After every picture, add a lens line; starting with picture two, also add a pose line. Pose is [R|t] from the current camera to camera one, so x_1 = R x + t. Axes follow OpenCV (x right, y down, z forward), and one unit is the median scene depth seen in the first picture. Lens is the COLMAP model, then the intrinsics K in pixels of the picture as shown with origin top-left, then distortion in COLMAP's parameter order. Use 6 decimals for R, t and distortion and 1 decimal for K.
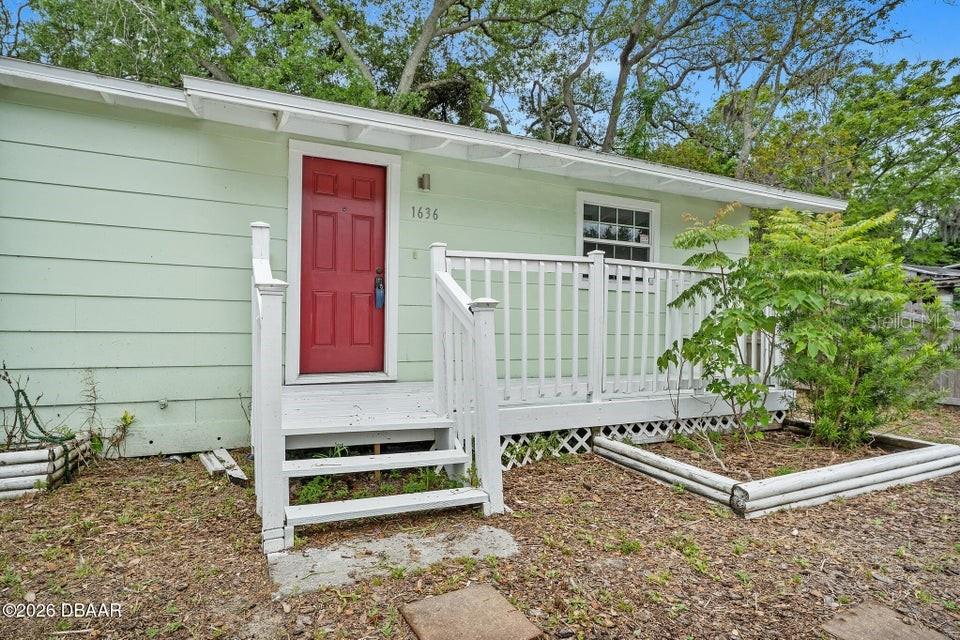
lens RADIAL K [[519.1, 0, 482.0], [0, 519.1, 320.1], [0, 0, 1]] dist [-0.017046, 0.001096]
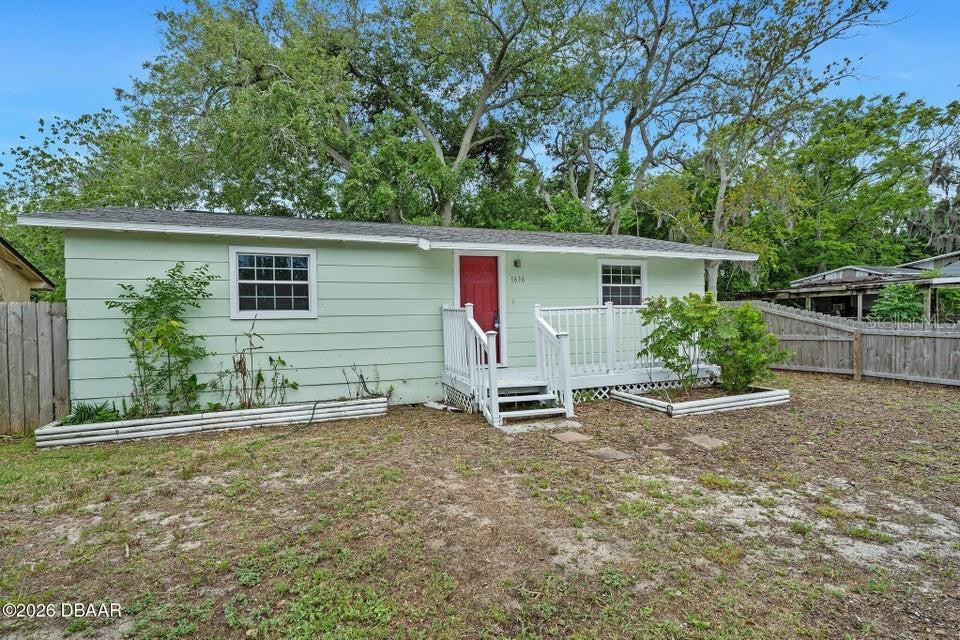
lens RADIAL K [[464.7, 0, 478.0], [0, 464.7, 321.3], [0, 0, 1]] dist [-0.025428, -0.000988]
pose [[0.996922, -0.033264, -0.070996, -0.168654], [0.034226, 0.999337, 0.012376, -0.093129], [0.070537, -0.014768, 0.997400, -0.867819]]
